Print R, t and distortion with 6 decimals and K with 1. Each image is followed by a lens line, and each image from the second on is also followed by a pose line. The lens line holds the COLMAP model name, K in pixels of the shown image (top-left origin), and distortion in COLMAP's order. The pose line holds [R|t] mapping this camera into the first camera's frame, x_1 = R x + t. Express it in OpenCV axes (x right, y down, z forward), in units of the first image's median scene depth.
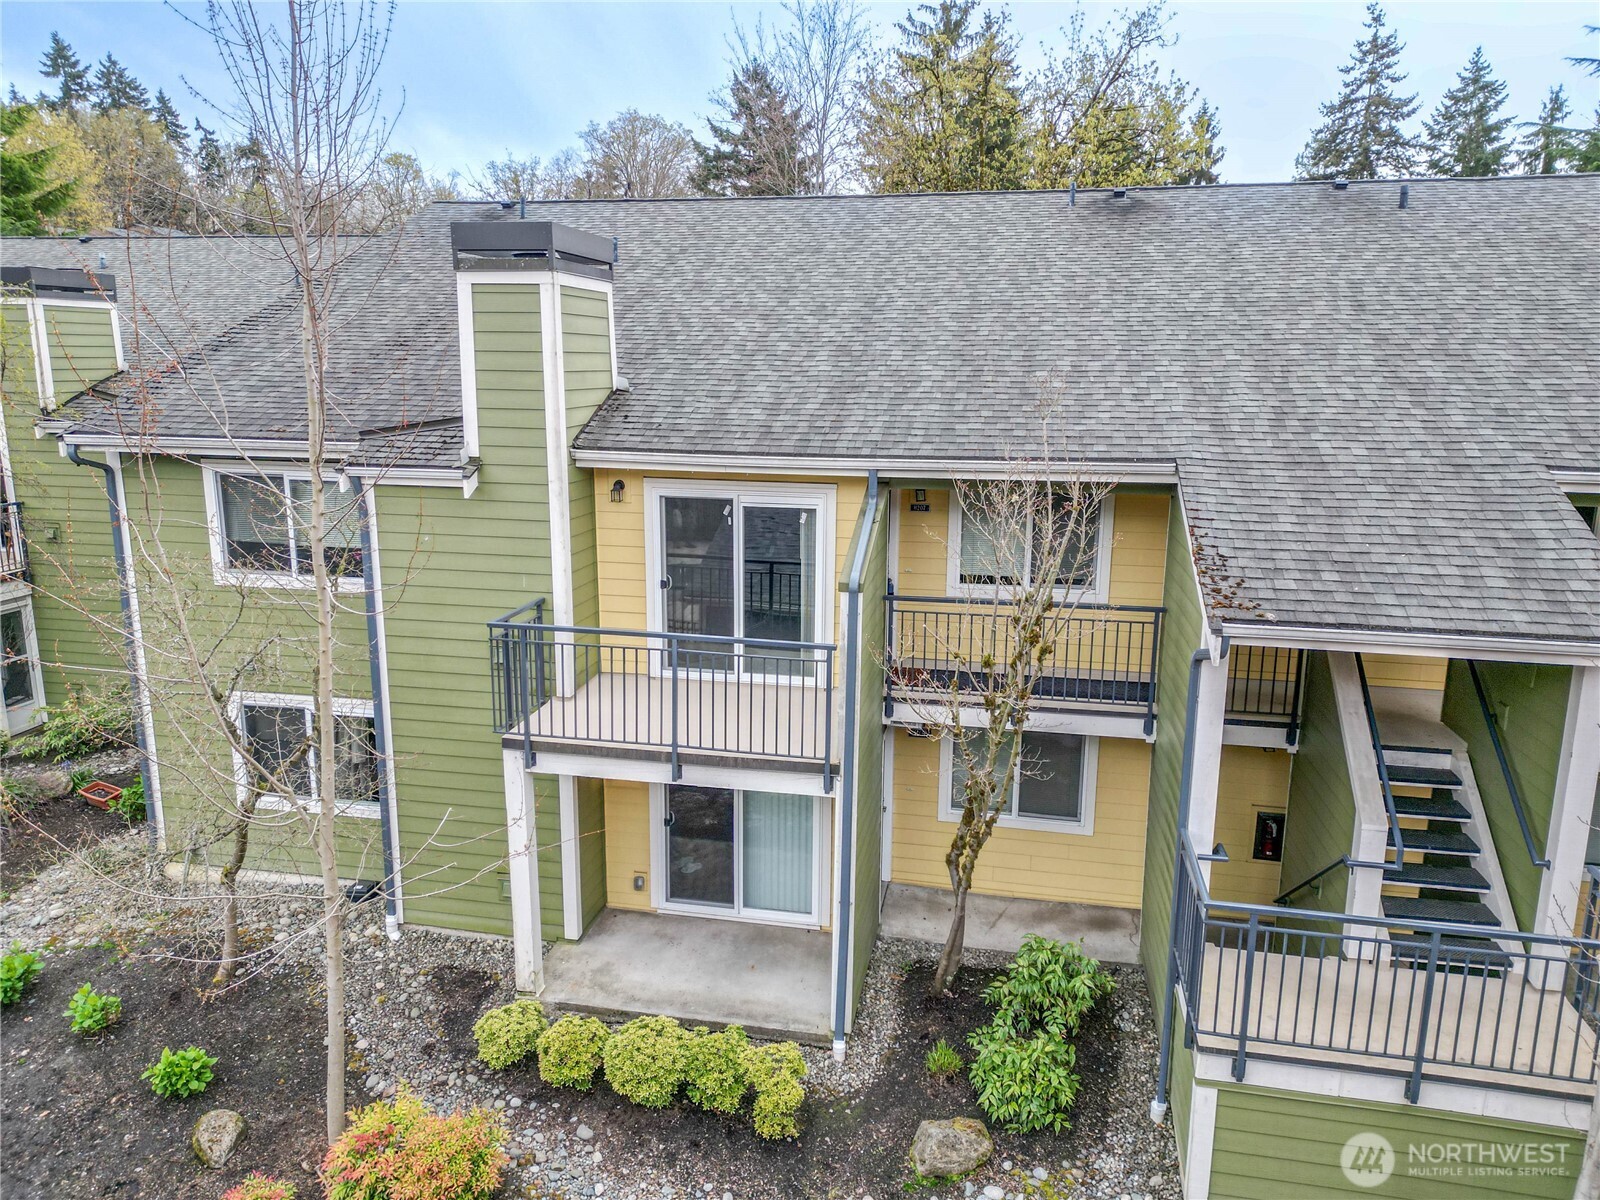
lens RADIAL K [[1093.4, 0, 824.8], [0, 1093.4, 603.3], [0, 0, 1]] dist [0.064519, -0.030071]
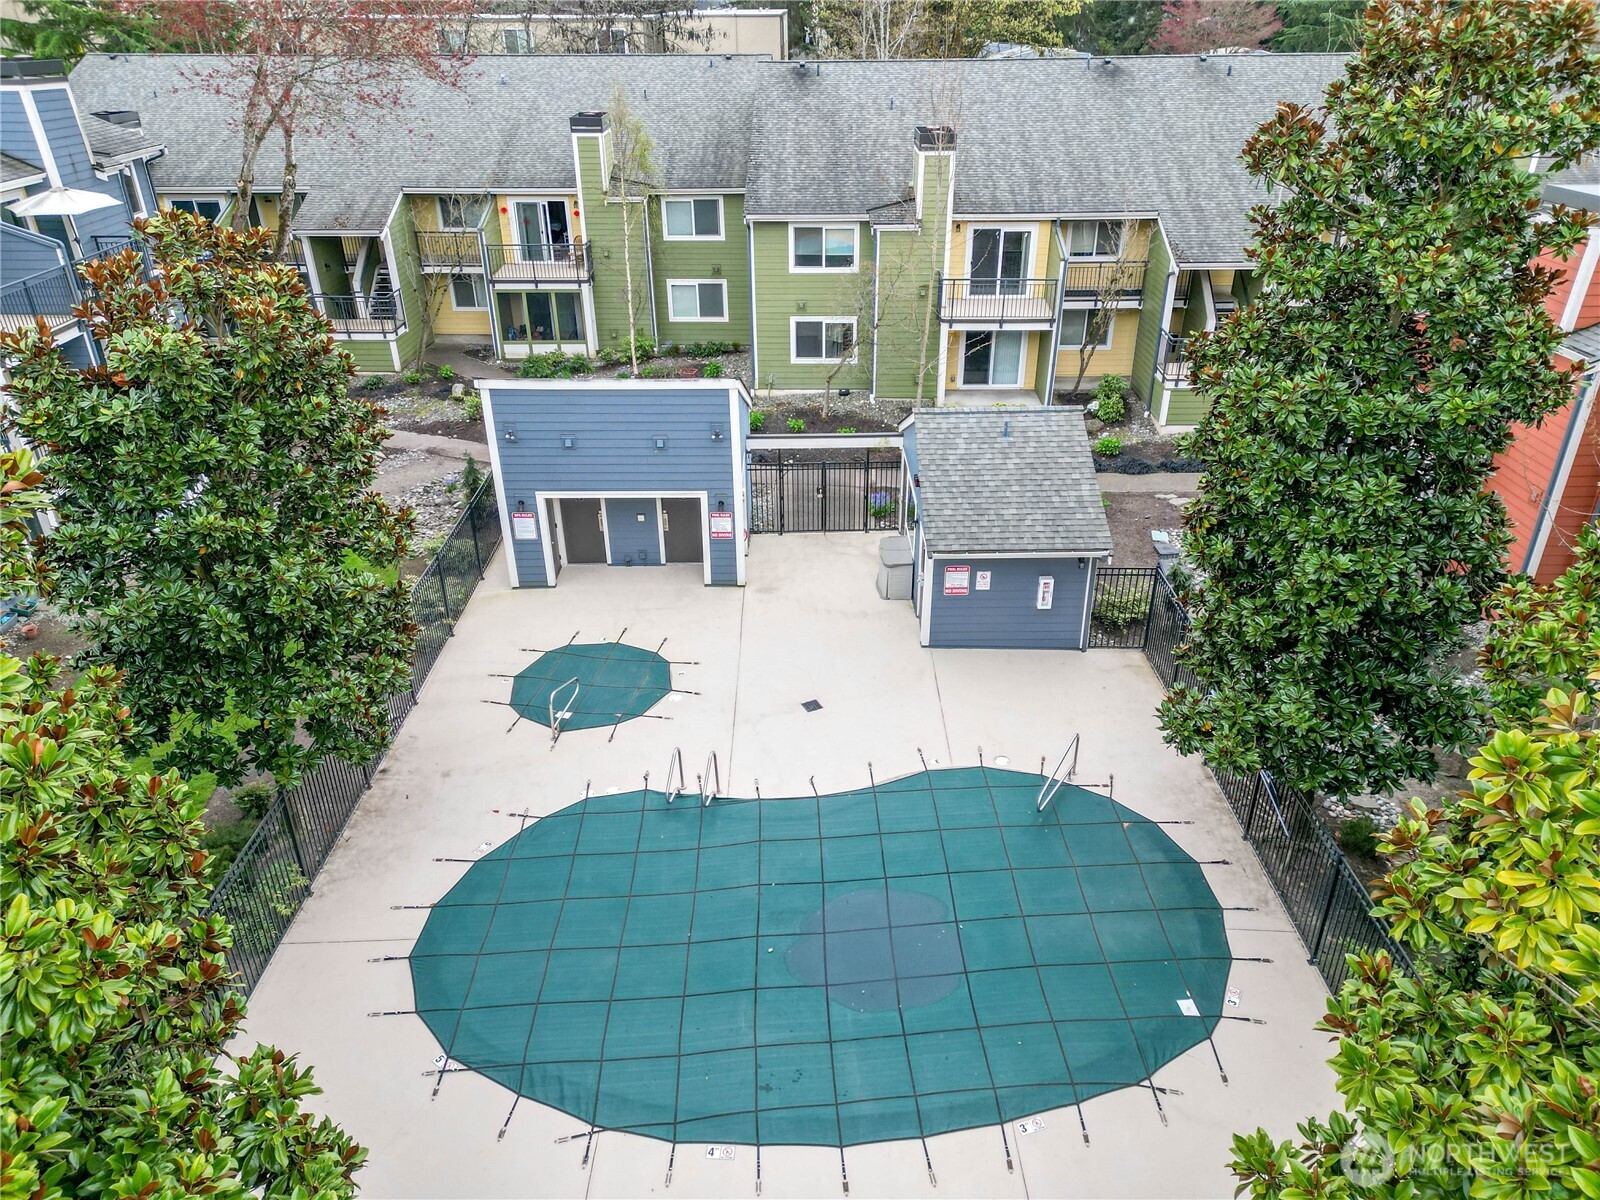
lens RADIAL K [[1093.4, 0, 824.8], [0, 1093.4, 603.3], [0, 0, 1]] dist [0.064519, -0.030071]
pose [[0.984941, -0.097767, 0.142596, -1.036981], [0.053492, 0.956617, 0.286396, -0.012112], [-0.164409, -0.274455, 0.947441, -1.885462]]
